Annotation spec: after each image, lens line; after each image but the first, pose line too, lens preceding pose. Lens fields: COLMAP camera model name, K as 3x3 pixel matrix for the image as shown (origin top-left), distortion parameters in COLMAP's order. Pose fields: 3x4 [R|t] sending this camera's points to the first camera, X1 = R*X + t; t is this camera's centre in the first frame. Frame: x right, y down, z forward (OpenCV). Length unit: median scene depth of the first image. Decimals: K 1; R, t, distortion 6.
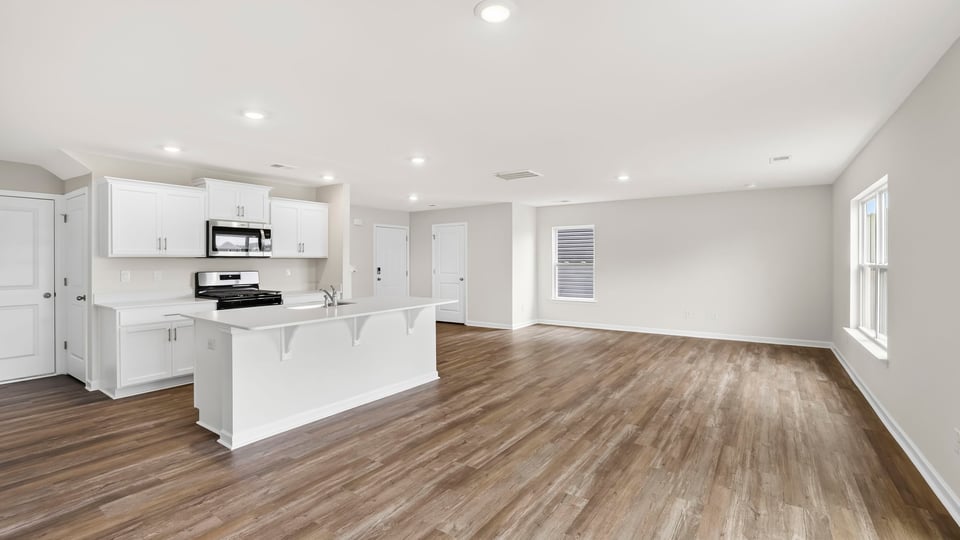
lens RADIAL K [[426.0, 0, 475.5], [0, 426.0, 252.1], [0, 0, 1]] dist [-0.044170, 0.016090]
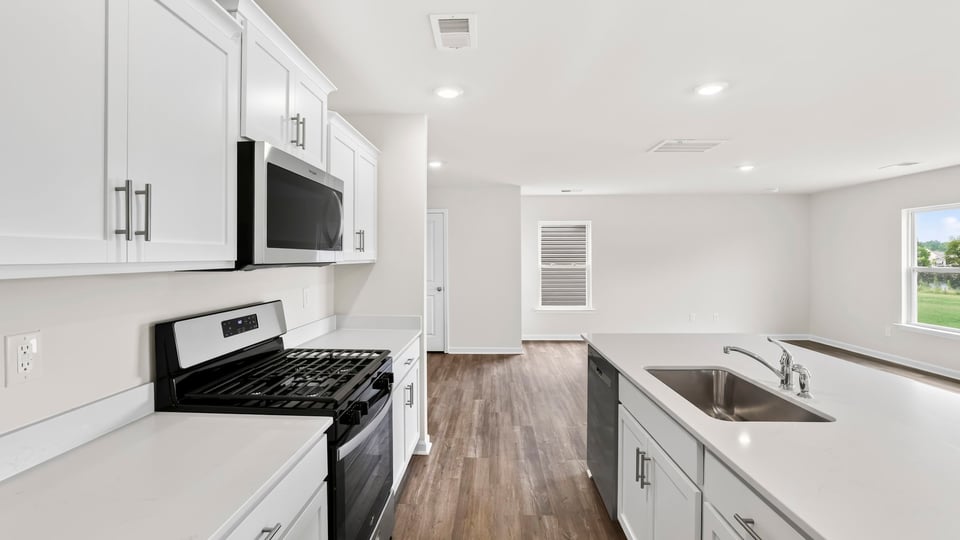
lens RADIAL K [[433.9, 0, 481.5], [0, 433.9, 260.7], [0, 0, 1]] dist [-0.002810, -0.000391]
pose [[0.835373, -0.002295, 0.549679, -0.776190], [-0.012880, 0.999635, 0.023748, -0.002741], [-0.549533, -0.026918, 0.835038, 0.770428]]
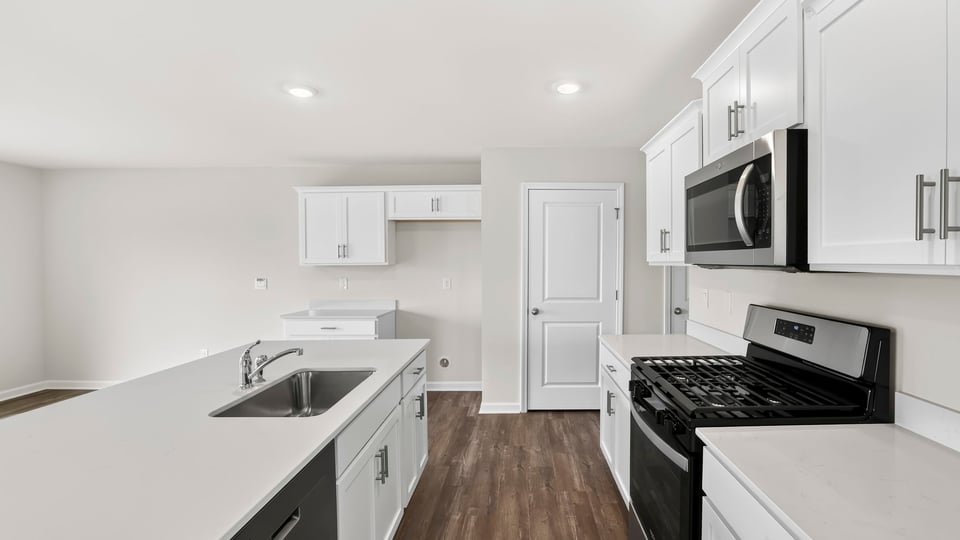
lens RADIAL K [[444.0, 0, 517.4], [0, 444.0, 266.8], [0, 0, 1]] dist [-0.001858, 0.000369]
pose [[-0.820405, 0.016947, -0.571532, -0.287840], [0.021668, 0.999764, -0.001457, 0.010513], [0.571372, -0.013579, -0.820579, 1.461250]]
